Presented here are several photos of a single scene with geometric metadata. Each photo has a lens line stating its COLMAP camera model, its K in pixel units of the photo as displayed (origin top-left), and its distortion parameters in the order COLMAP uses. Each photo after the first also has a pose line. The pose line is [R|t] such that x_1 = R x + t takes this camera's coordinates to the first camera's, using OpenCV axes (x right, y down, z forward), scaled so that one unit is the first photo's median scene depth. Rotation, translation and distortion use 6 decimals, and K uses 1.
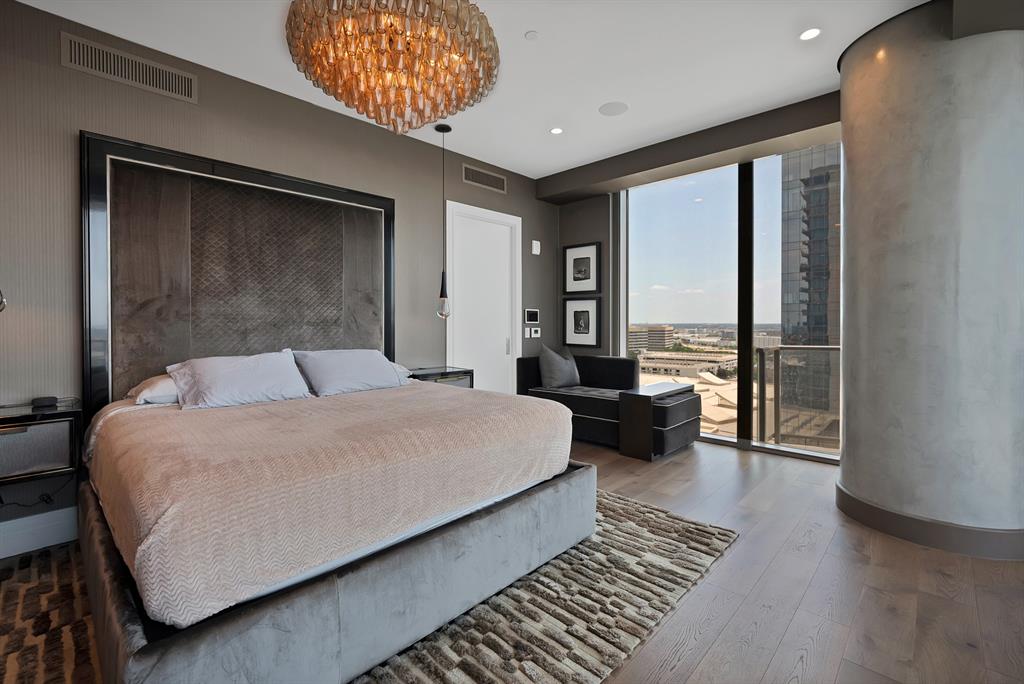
lens RADIAL K [[443.5, 0, 510.1], [0, 443.5, 327.7], [0, 0, 1]] dist [-0.009747, 0.000044]
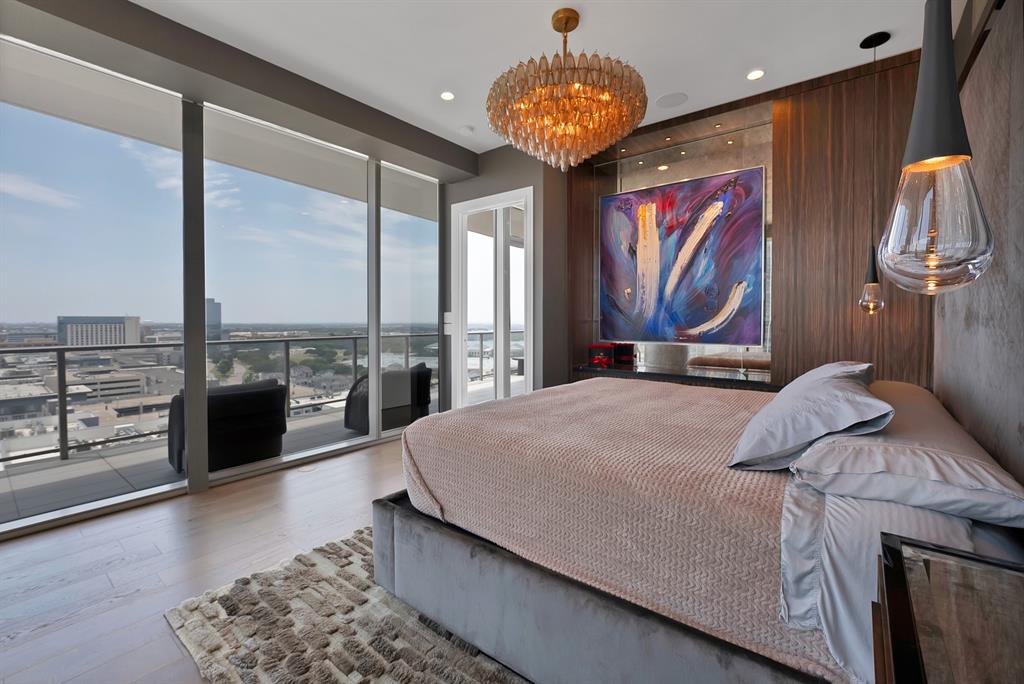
lens RADIAL K [[443.5, 0, 510.1], [0, 443.5, 327.7], [0, 0, 1]] dist [-0.009747, 0.000044]
pose [[-0.995108, 0.009158, -0.098367, 0.023992], [0.007013, 0.999730, 0.022132, -0.014791], [0.098543, 0.021334, -0.994904, 1.798684]]
